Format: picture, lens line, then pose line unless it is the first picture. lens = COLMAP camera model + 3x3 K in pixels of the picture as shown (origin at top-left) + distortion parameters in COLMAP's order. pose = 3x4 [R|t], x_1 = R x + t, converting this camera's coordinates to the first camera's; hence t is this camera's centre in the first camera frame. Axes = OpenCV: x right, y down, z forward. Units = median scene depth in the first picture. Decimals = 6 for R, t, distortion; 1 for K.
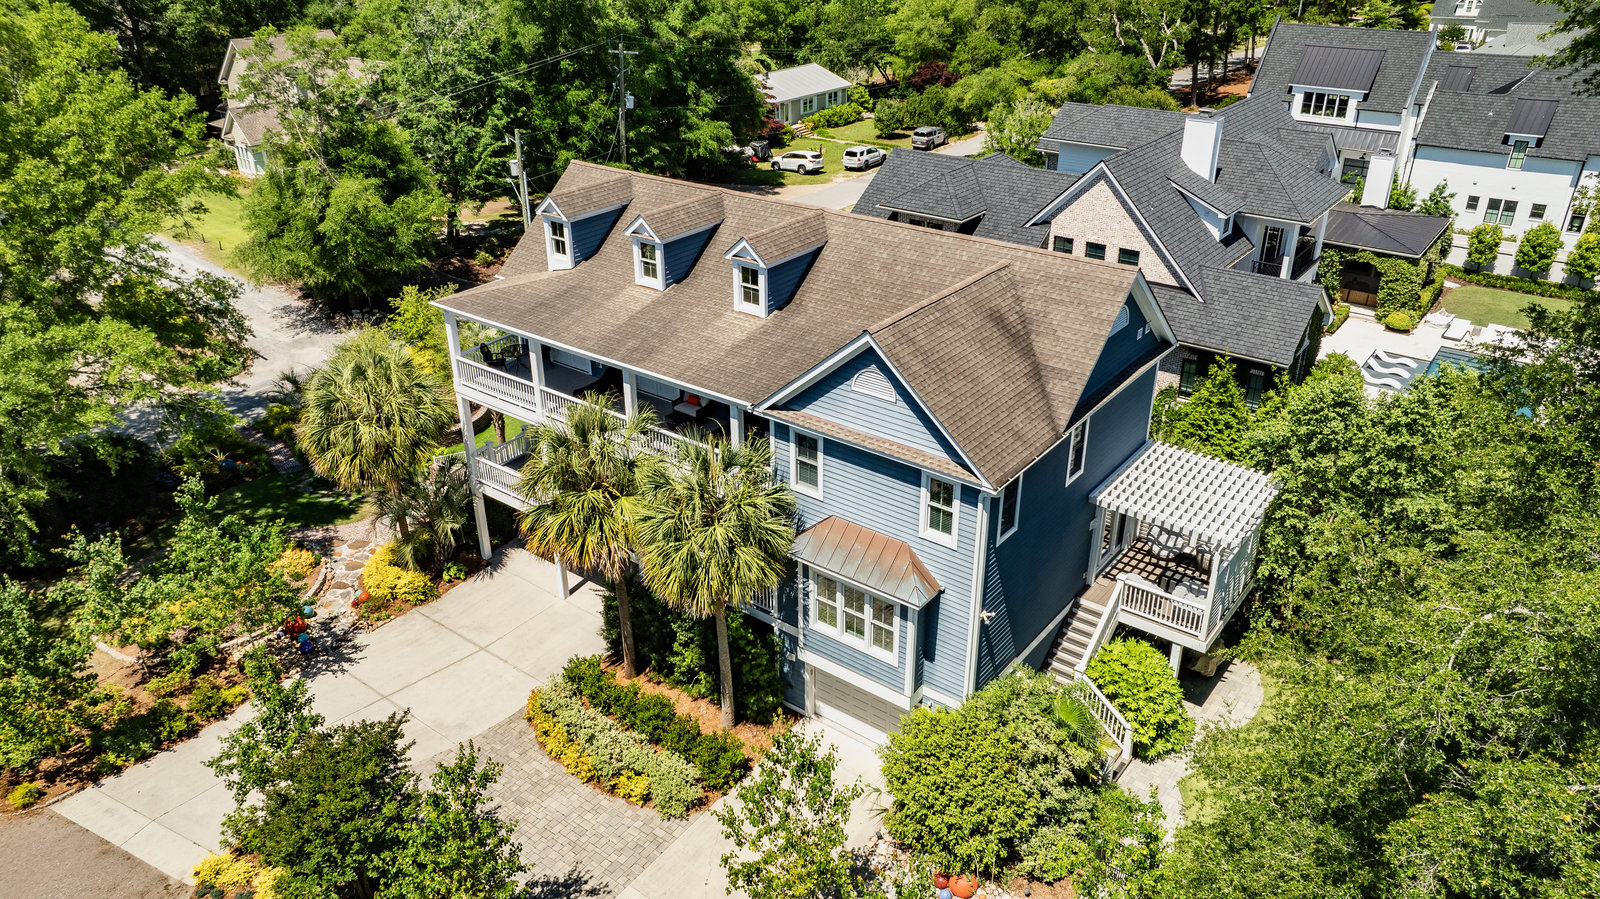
lens RADIAL K [[1127.7, 0, 798.5], [0, 1127.7, 457.8], [0, 0, 1]] dist [-0.007481, 0.003126]
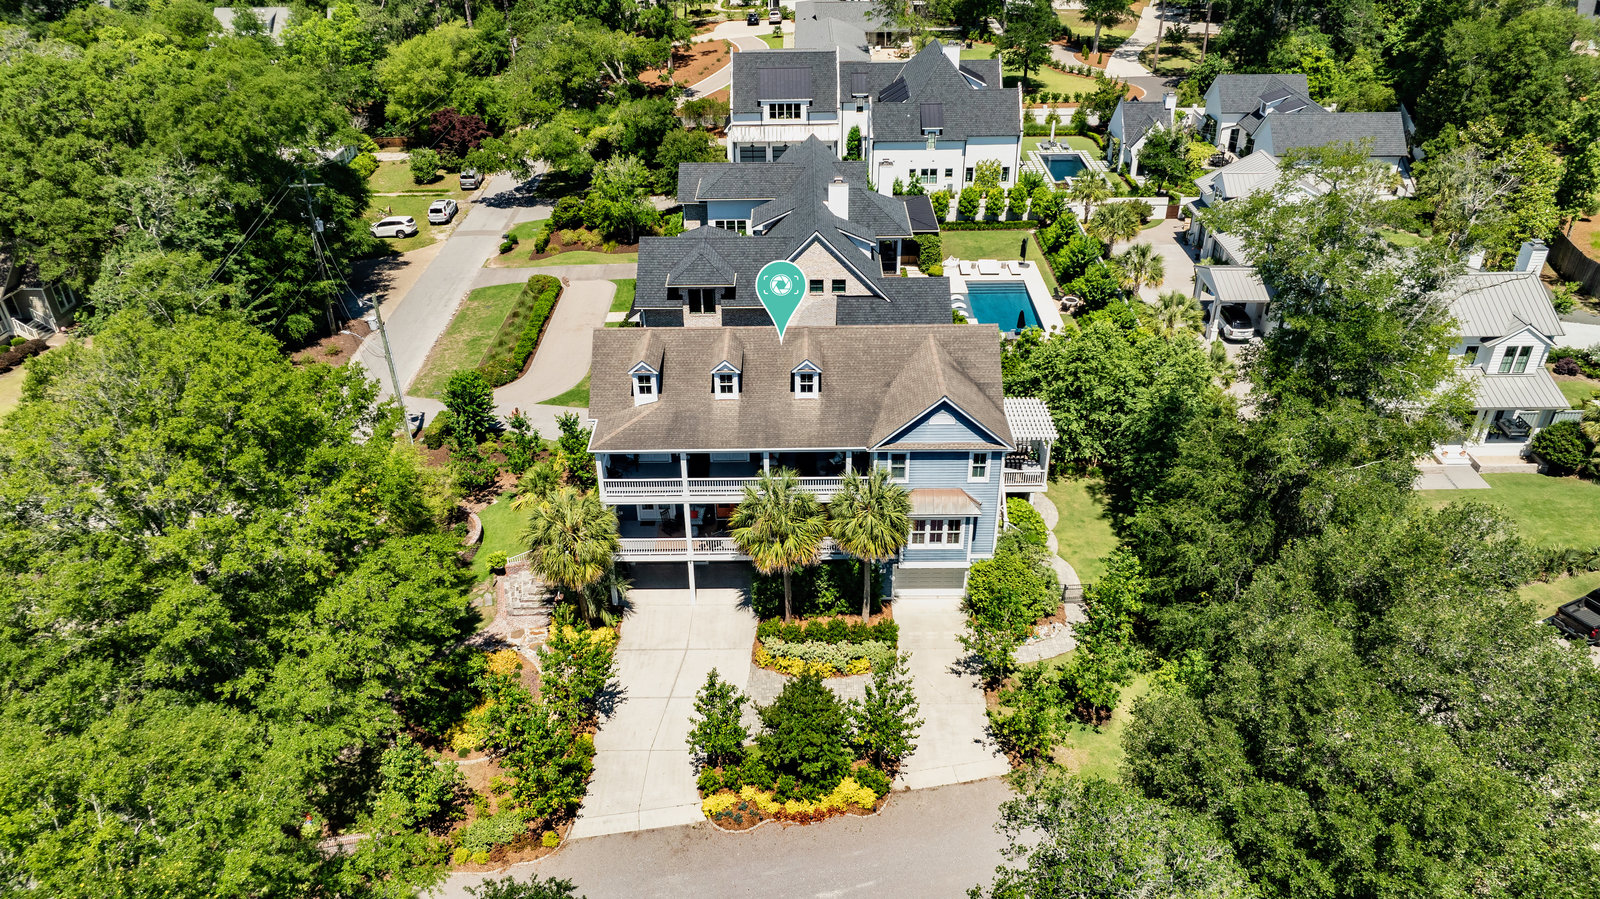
lens RADIAL K [[1149.9, 0, 800.0], [0, 1149.9, 449.5], [0, 0, 1]] dist [0.001245, 0.000024]
pose [[0.790054, -0.320157, 0.522794, -1.007788], [0.283961, 0.946910, 0.150756, -0.324559], [-0.543305, 0.029348, 0.839023, -0.486410]]
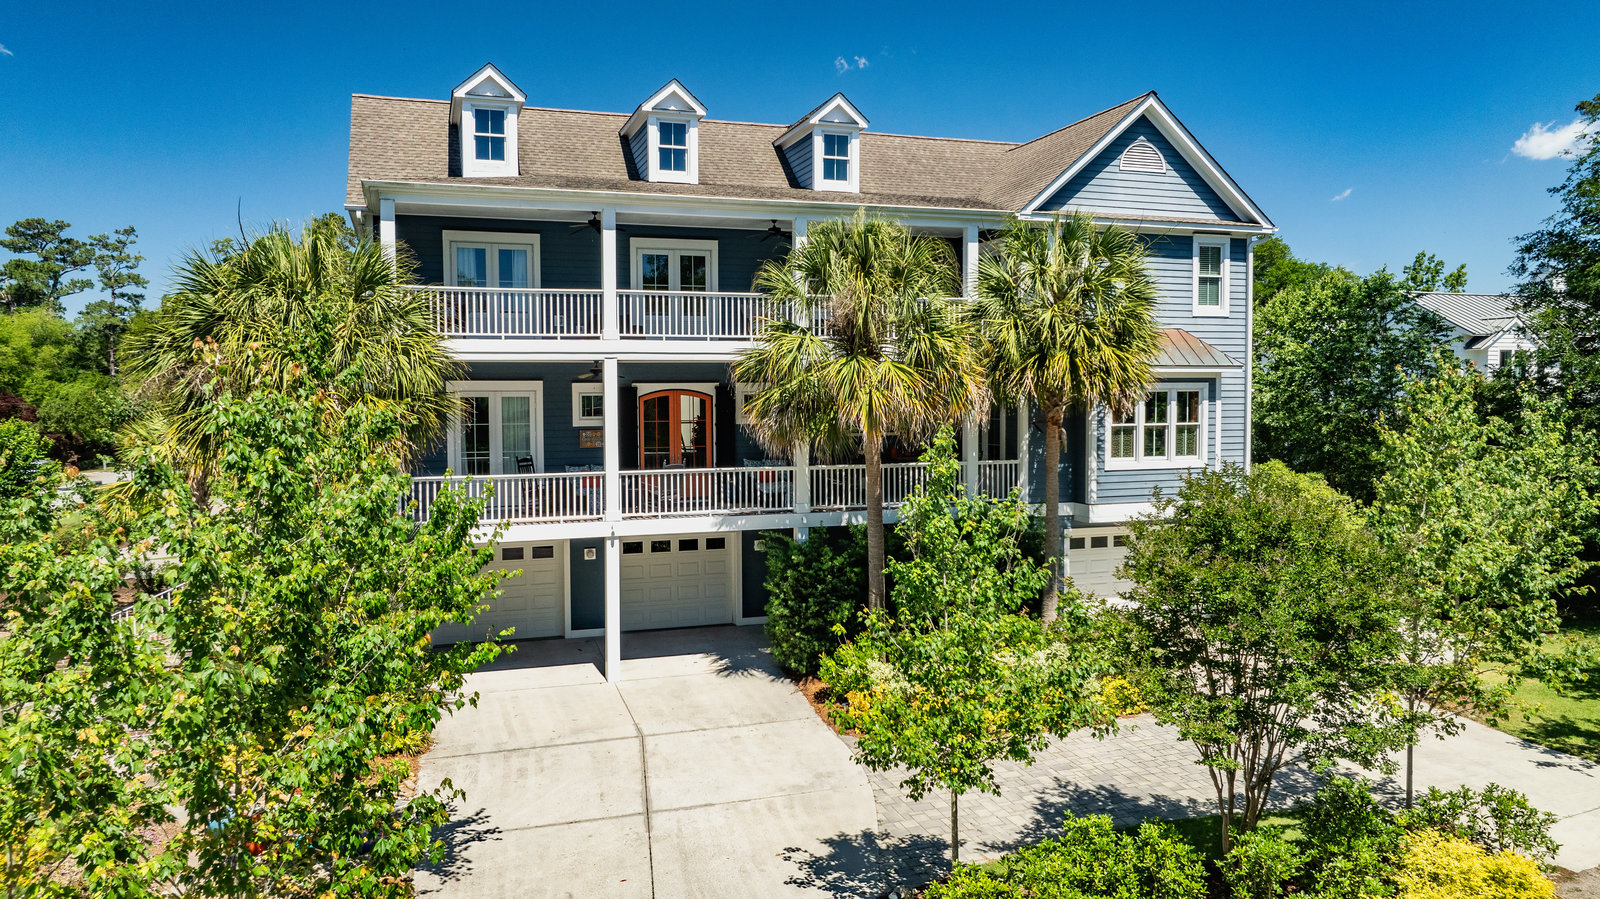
lens RADIAL K [[1182.9, 0, 800.0], [0, 1182.9, 449.5], [0, 0, 1]] dist [-0.010015, -0.000743]
pose [[0.545626, -0.035320, 0.837284, -0.797978], [0.386561, 0.897077, -0.214064, 0.221183], [-0.743547, 0.440460, 0.503122, 0.663713]]
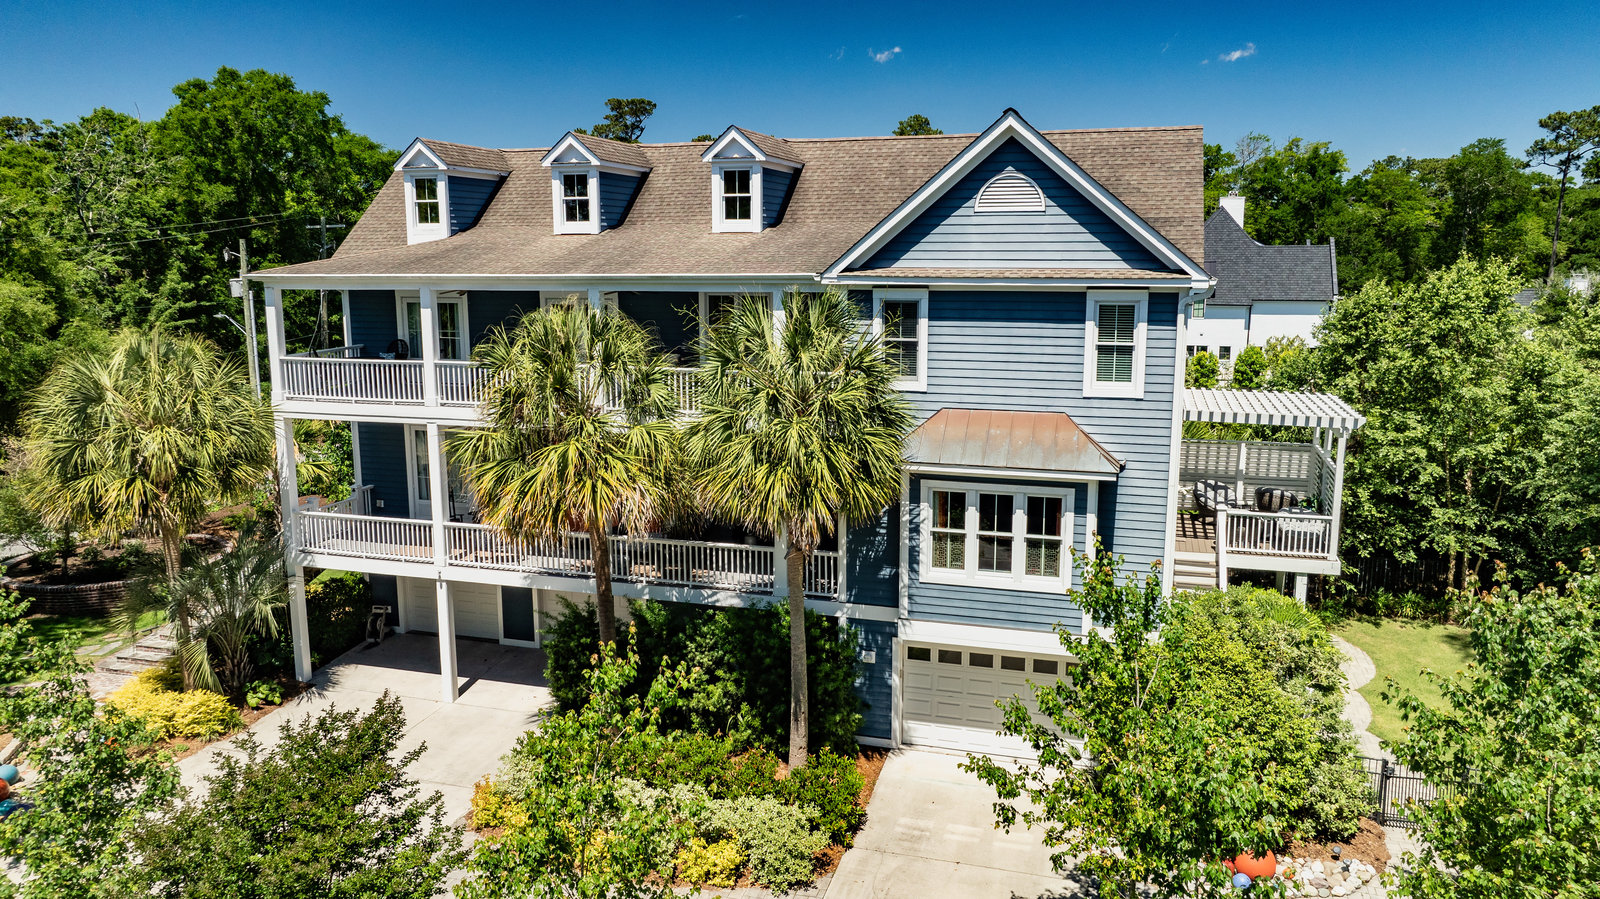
lens RADIAL K [[1127.7, 0, 798.5], [0, 1127.7, 457.8], [0, 0, 1]] dist [-0.007481, 0.003126]
pose [[0.936291, -0.058701, 0.346286, -0.282921], [0.157887, 0.951045, -0.265679, 0.235458], [-0.313738, 0.303427, 0.899723, 0.330993]]
